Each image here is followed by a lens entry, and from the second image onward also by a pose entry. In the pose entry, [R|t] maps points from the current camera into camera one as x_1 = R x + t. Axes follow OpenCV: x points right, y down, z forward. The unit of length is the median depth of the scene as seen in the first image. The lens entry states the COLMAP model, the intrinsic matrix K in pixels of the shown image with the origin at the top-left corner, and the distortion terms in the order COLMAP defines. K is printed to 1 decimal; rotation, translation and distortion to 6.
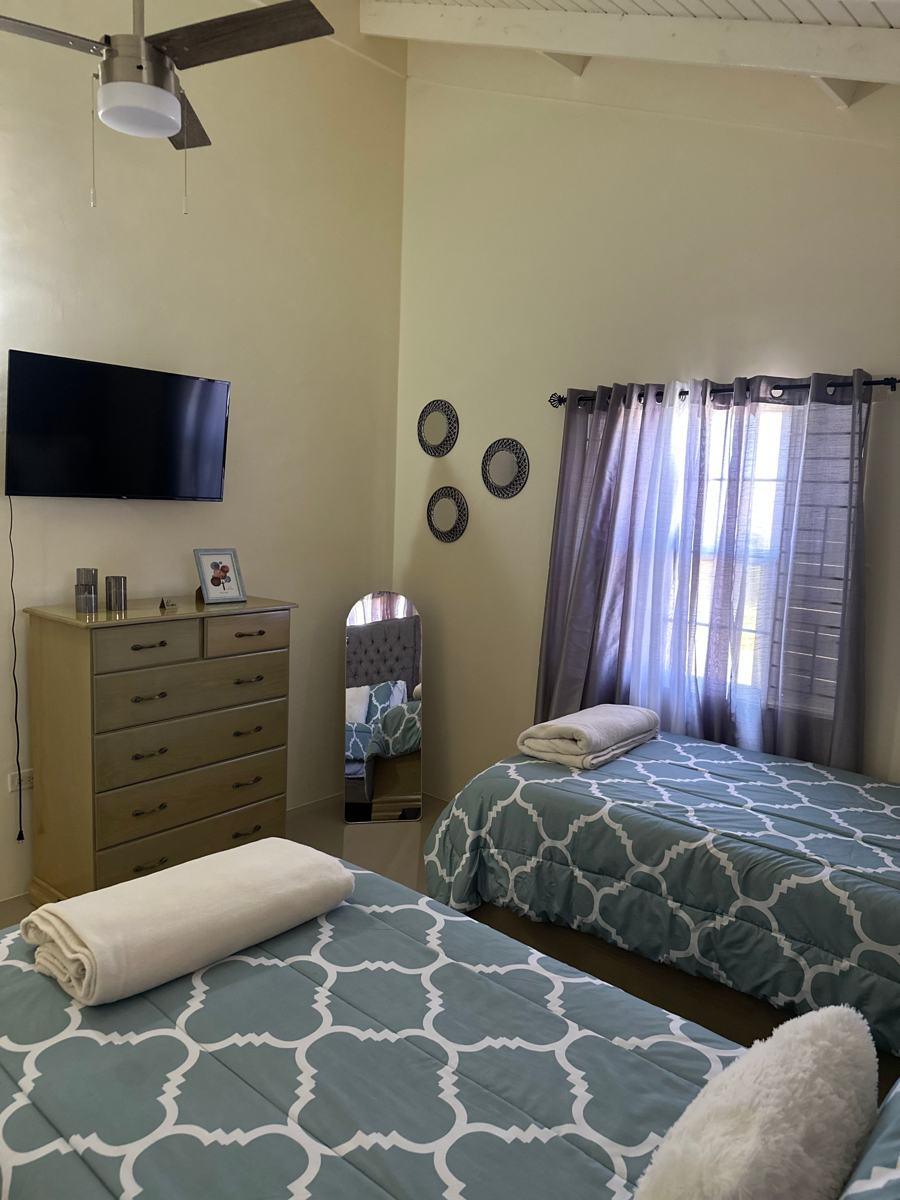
lens RADIAL K [[847.8, 0, 450.0], [0, 847.8, 600.0], [0, 0, 1]] dist [0.130600, -0.214282]
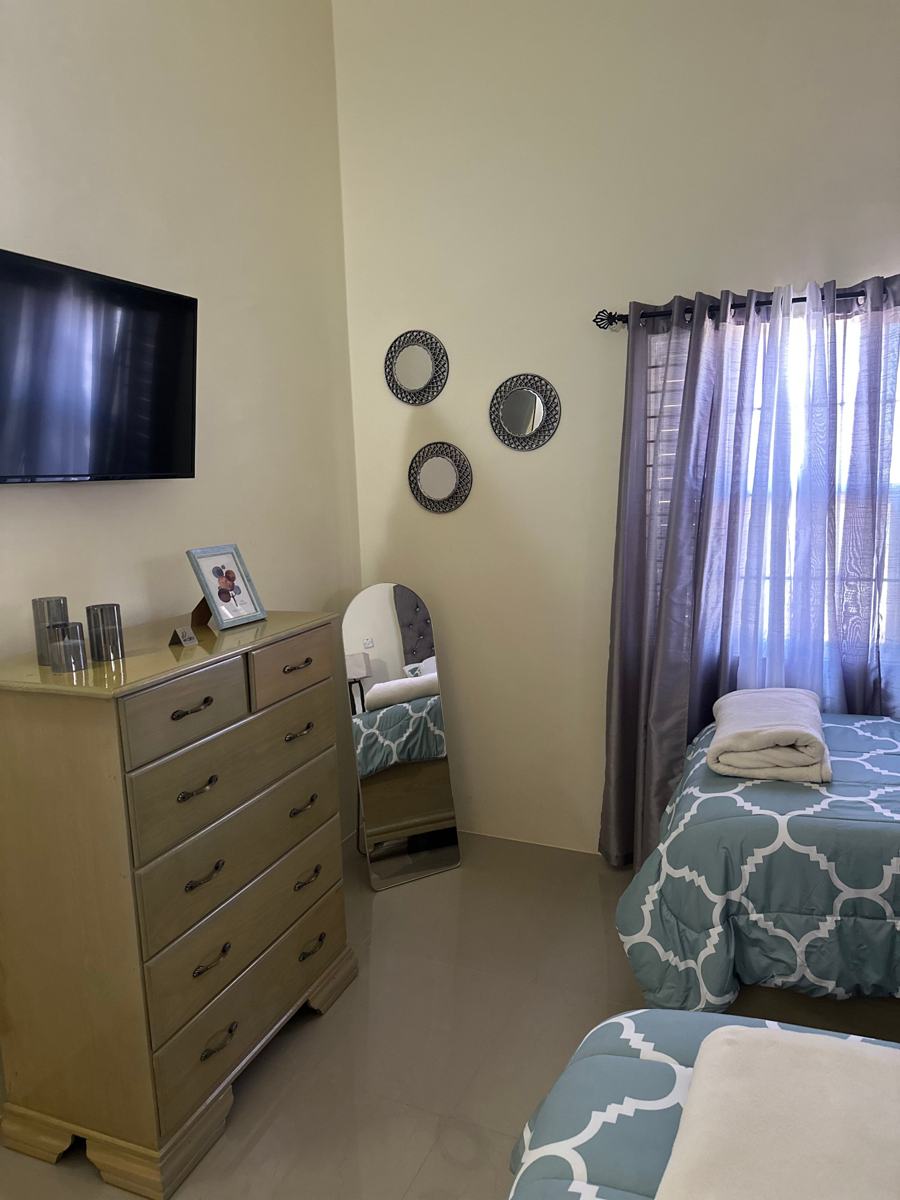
lens RADIAL K [[847.8, 0, 450.0], [0, 847.8, 600.0], [0, 0, 1]] dist [0.130600, -0.214282]
pose [[0.945505, -0.116621, 0.304006, -0.338248], [0.106947, 0.993089, 0.048340, -0.034182], [-0.307543, -0.013193, 0.951443, 0.331941]]
